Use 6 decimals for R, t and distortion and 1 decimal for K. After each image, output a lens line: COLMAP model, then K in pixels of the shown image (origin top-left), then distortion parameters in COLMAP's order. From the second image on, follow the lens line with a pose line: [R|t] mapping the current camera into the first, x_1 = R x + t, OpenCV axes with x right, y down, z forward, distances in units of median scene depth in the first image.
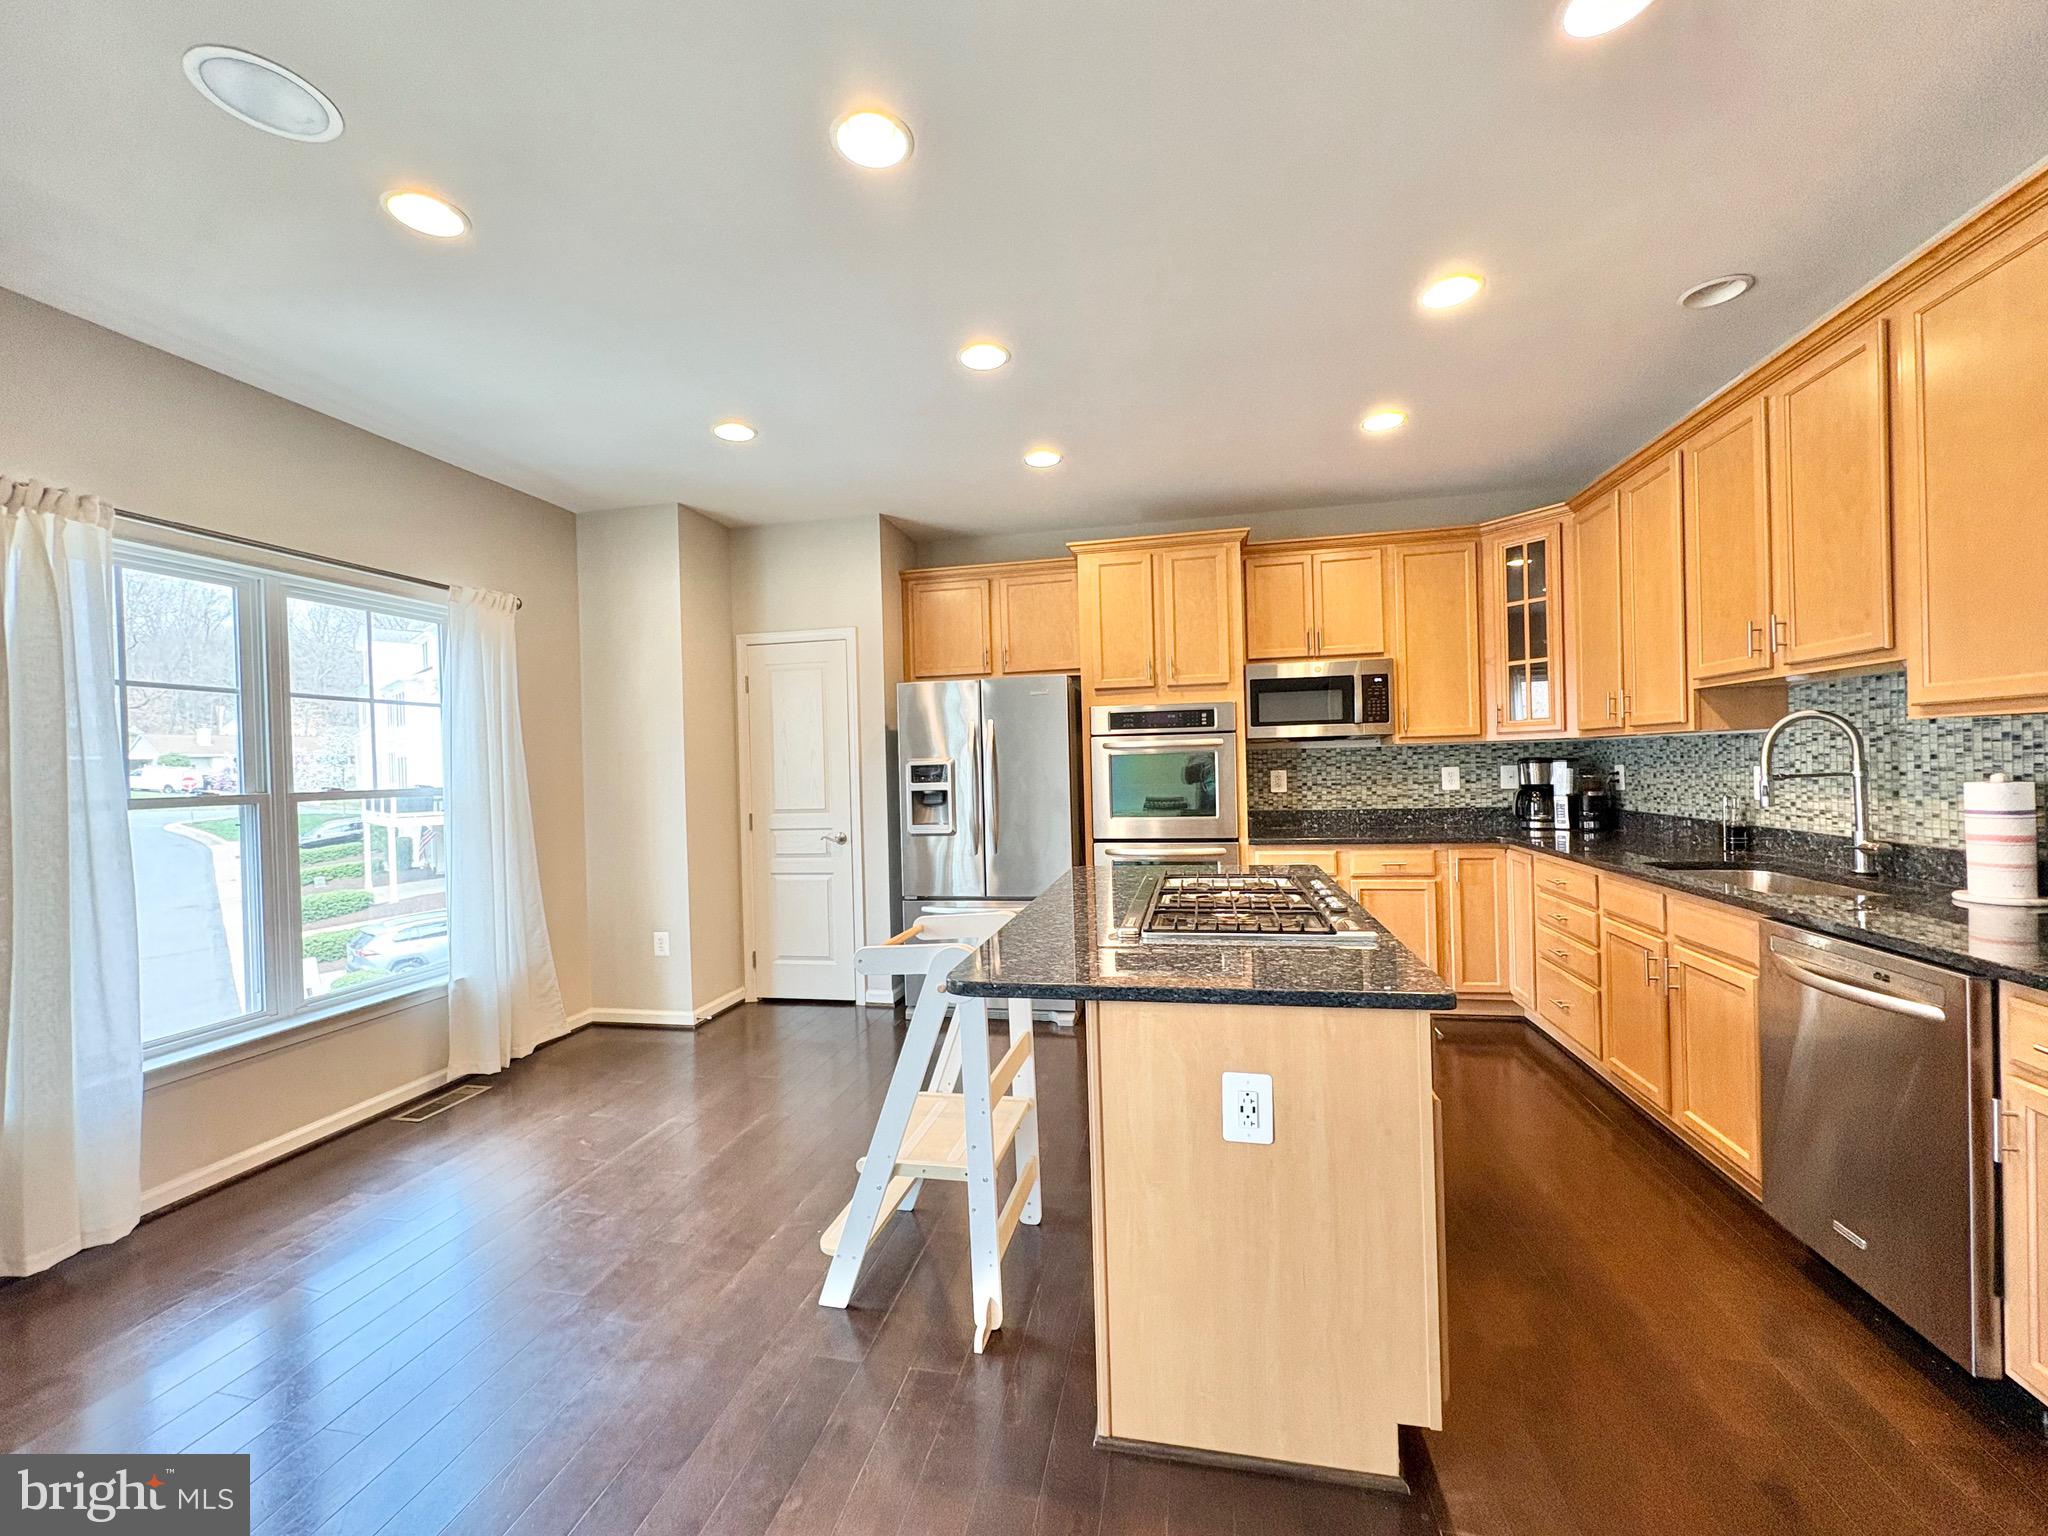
lens RADIAL K [[813.9, 0, 1020.9], [0, 813.9, 771.1], [0, 0, 1]] dist [-0.001333, 0.000578]
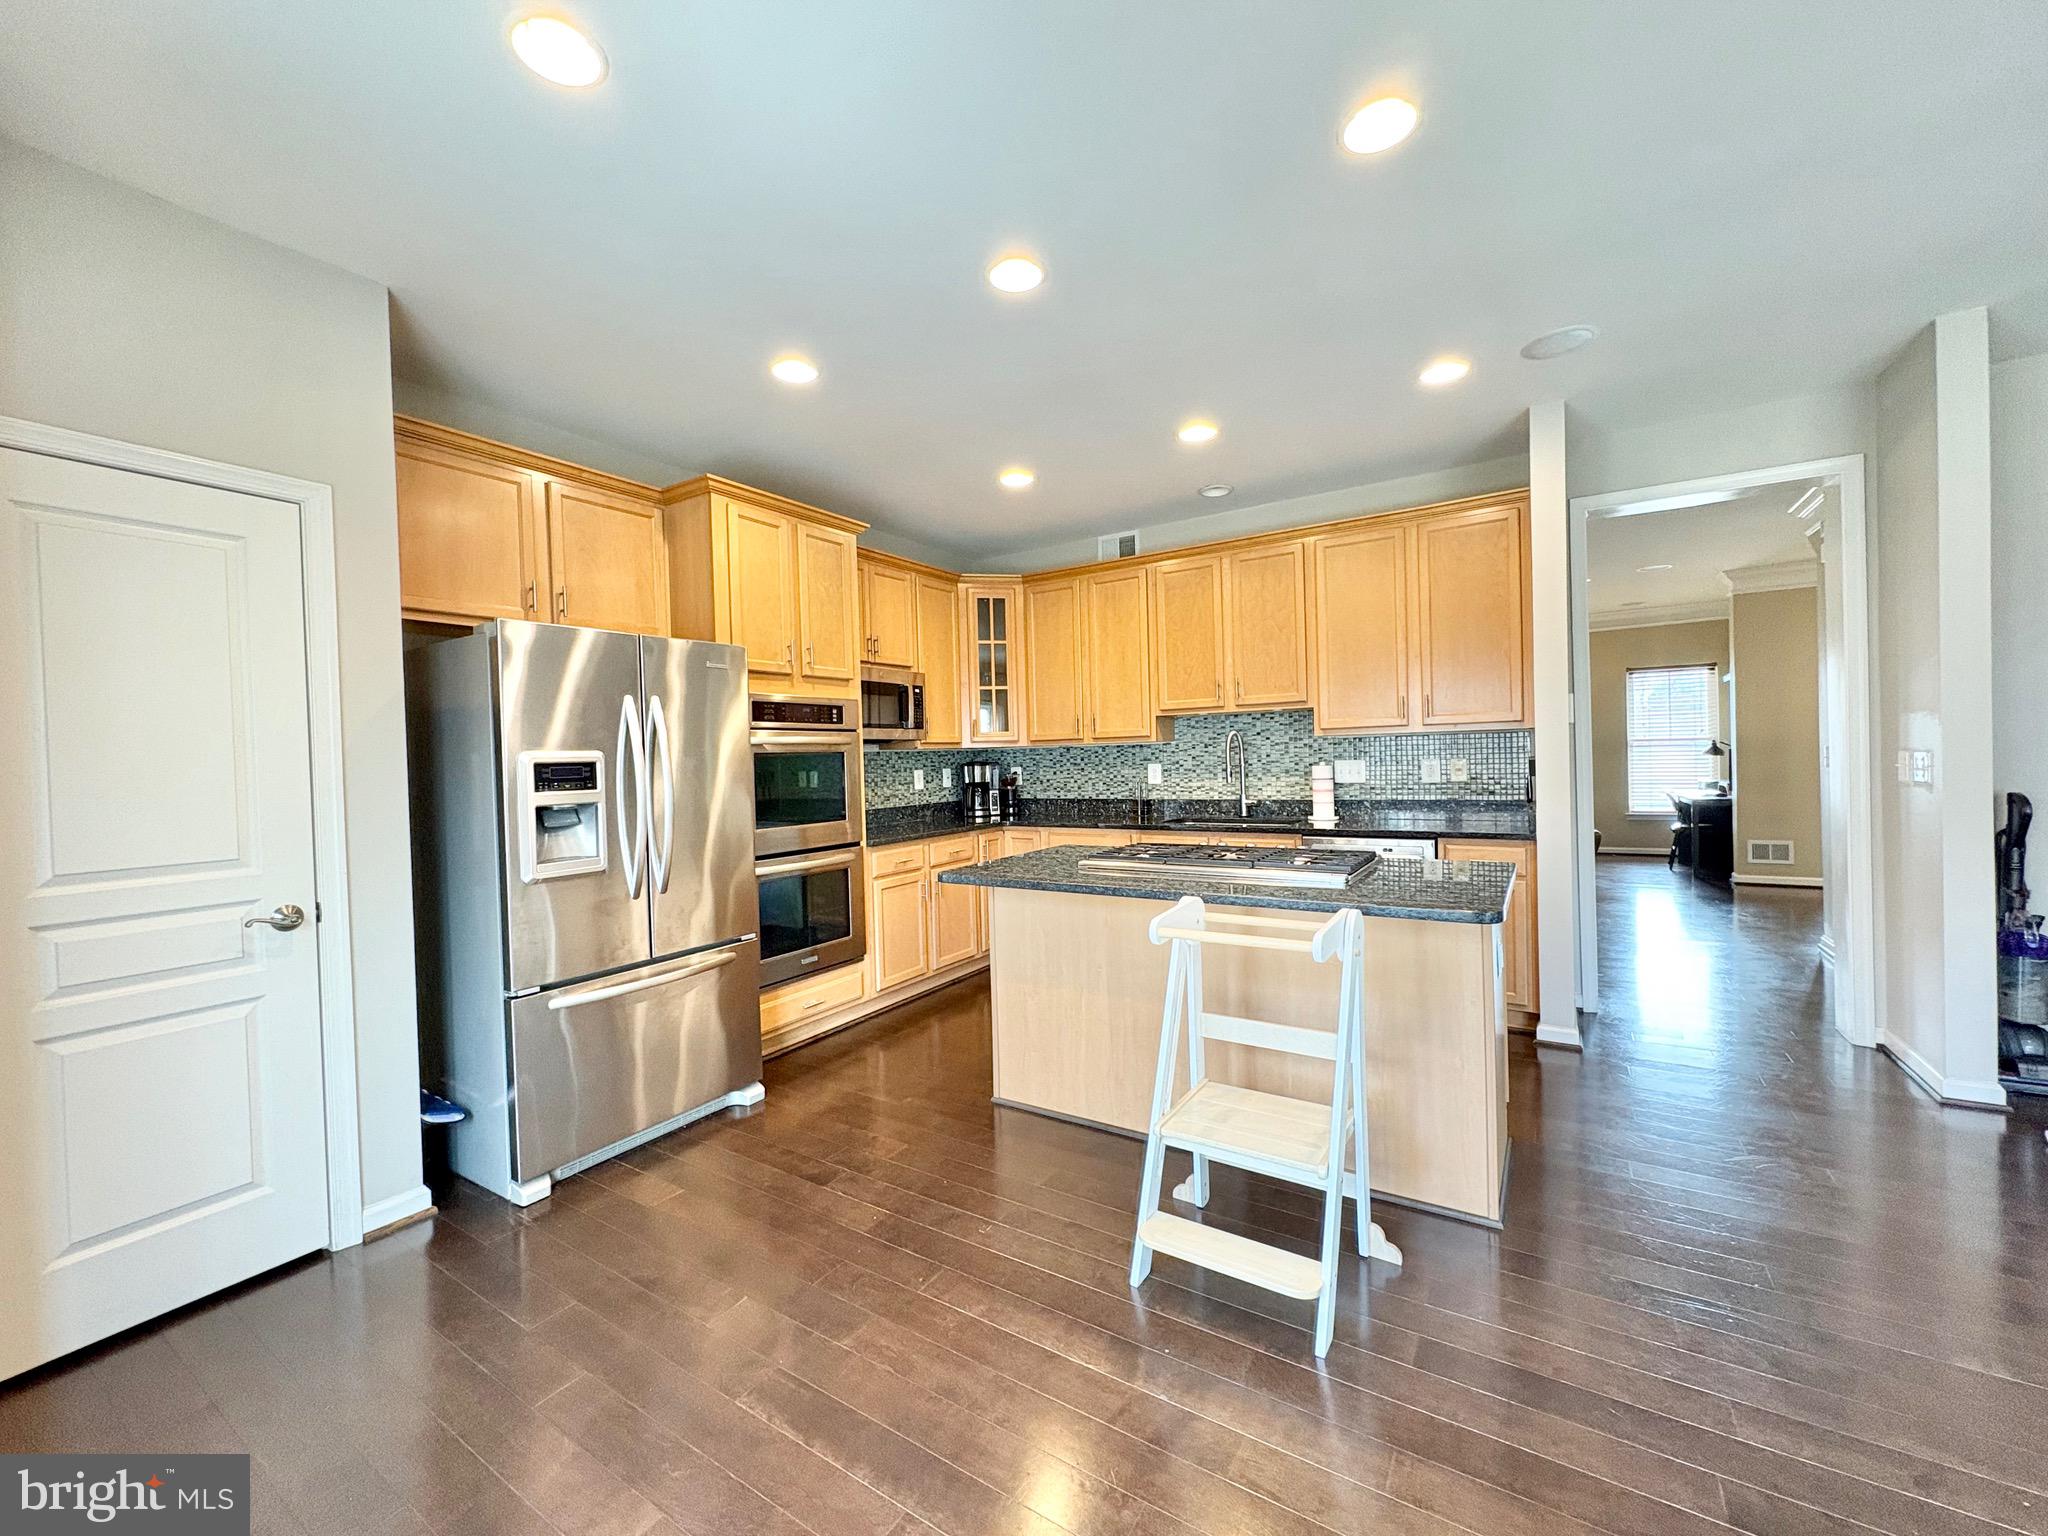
lens RADIAL K [[813.9, 0, 1022.7], [0, 813.9, 767.0], [0, 0, 1]] dist [-0.001333, 0.000578]
pose [[0.356415, 0.006001, 0.934308, -0.584205], [0.026576, 0.999510, -0.016557, 0.016200], [-0.933950, 0.030732, 0.356081, 0.489598]]
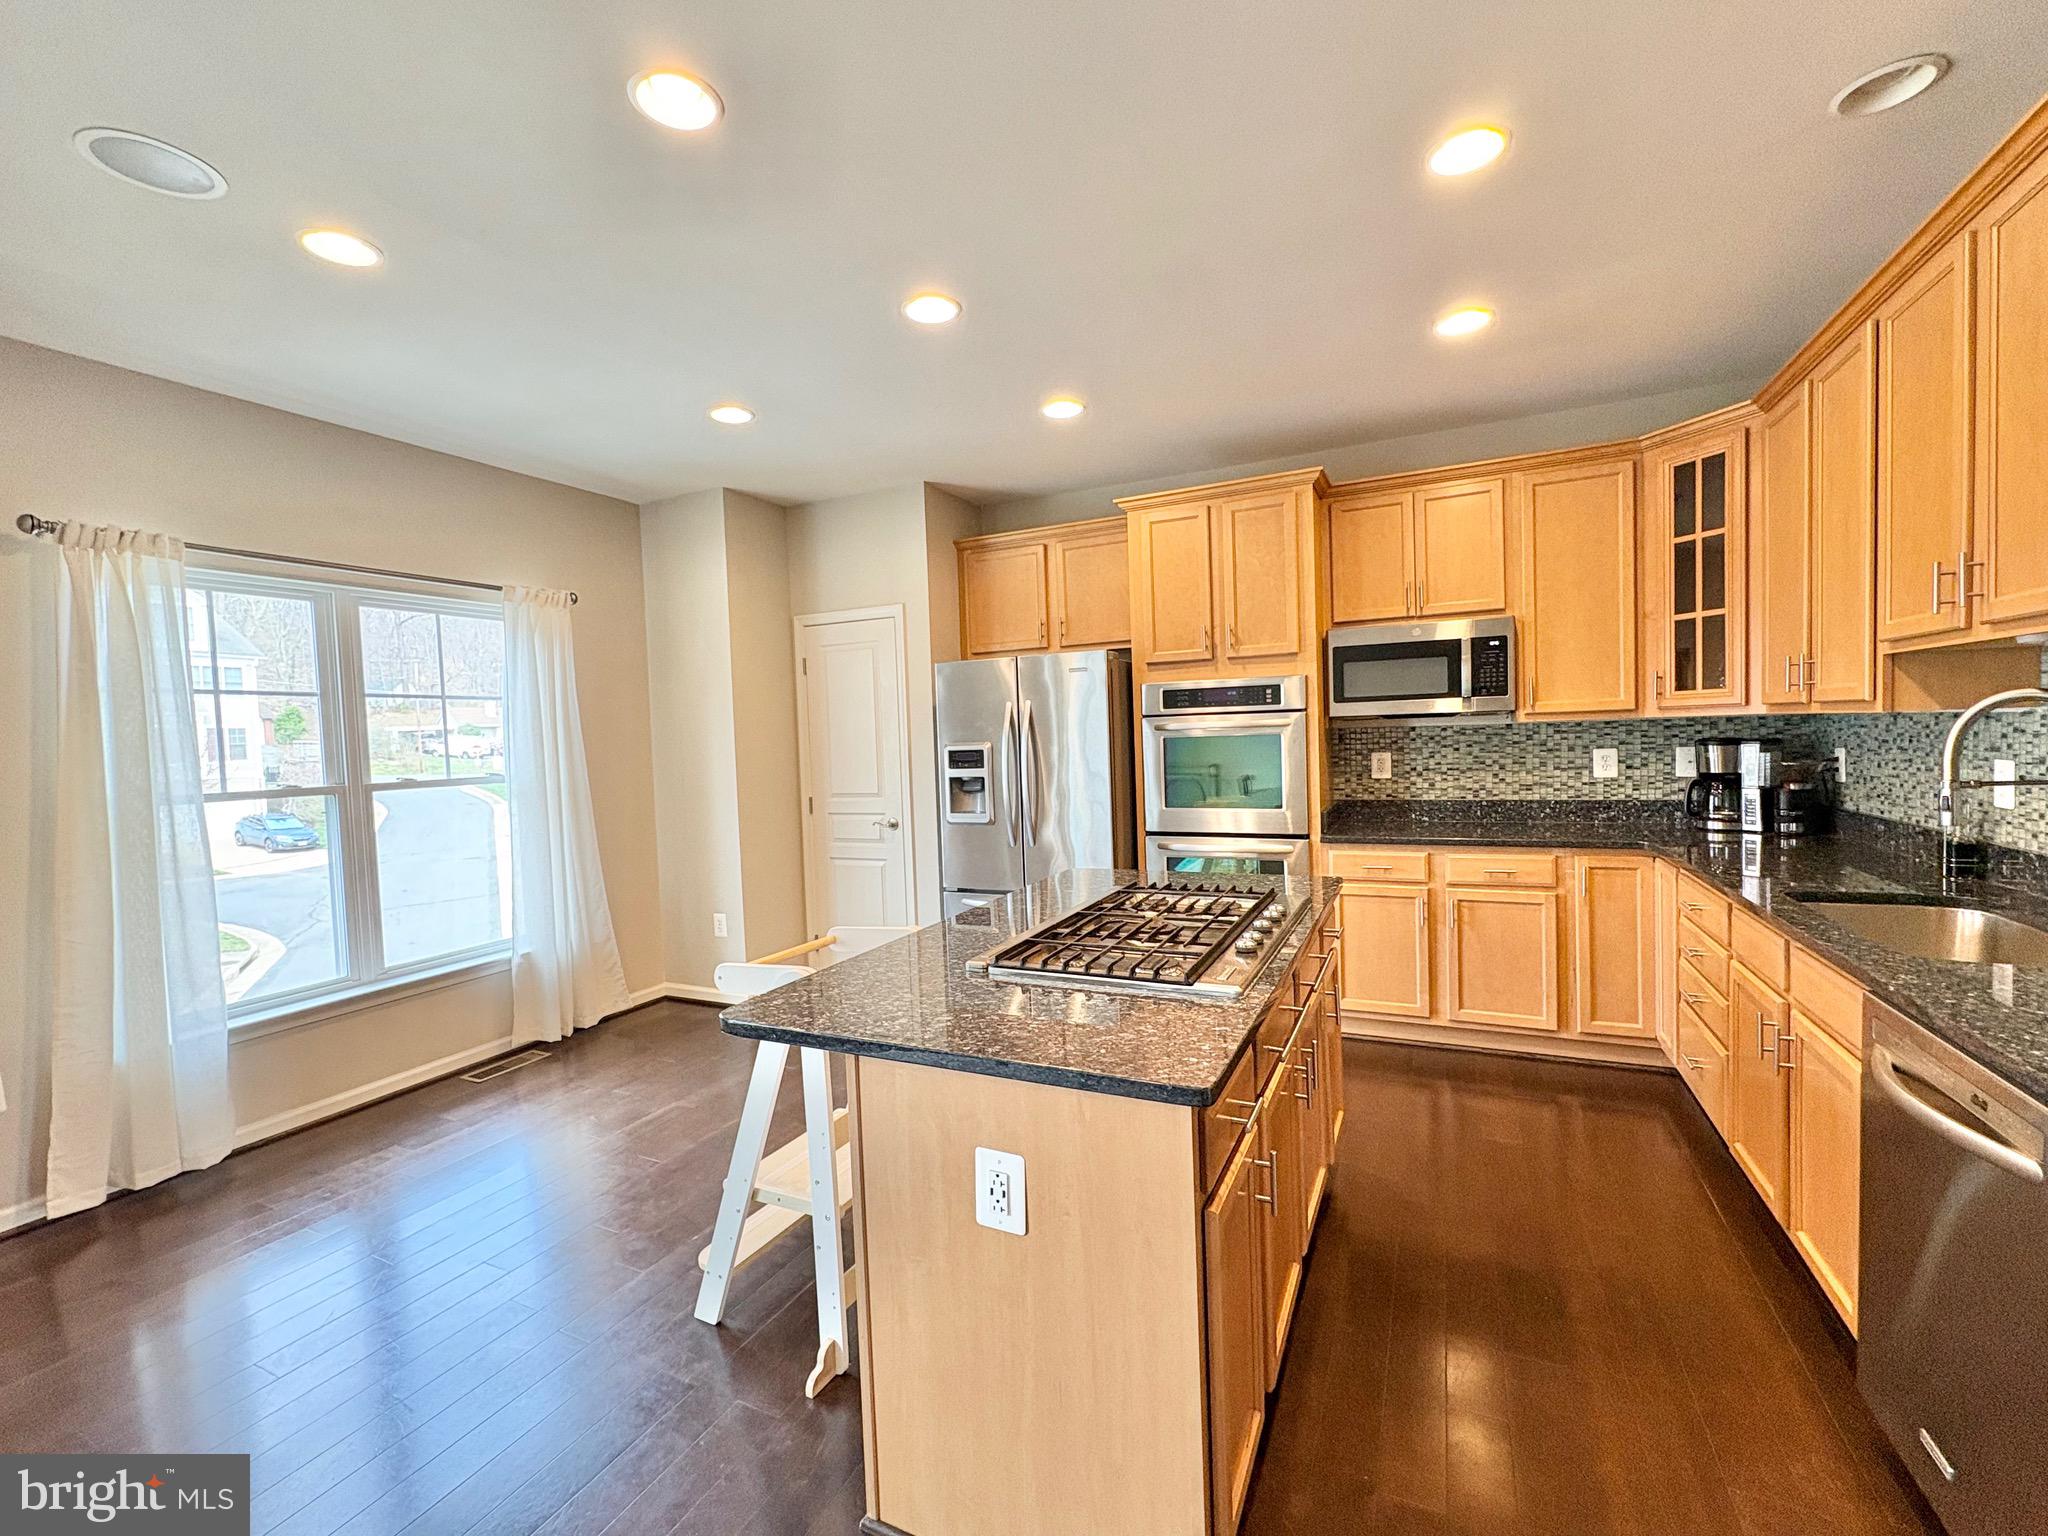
lens RADIAL K [[860.1, 0, 1020.1], [0, 860.1, 771.1], [0, 0, 1]] dist [0.001070, -0.000768]
pose [[0.971256, 0.003014, -0.238020, 0.192860], [0.007362, 0.999061, 0.042688, -0.026100], [0.237925, -0.043213, 0.970322, 0.051963]]
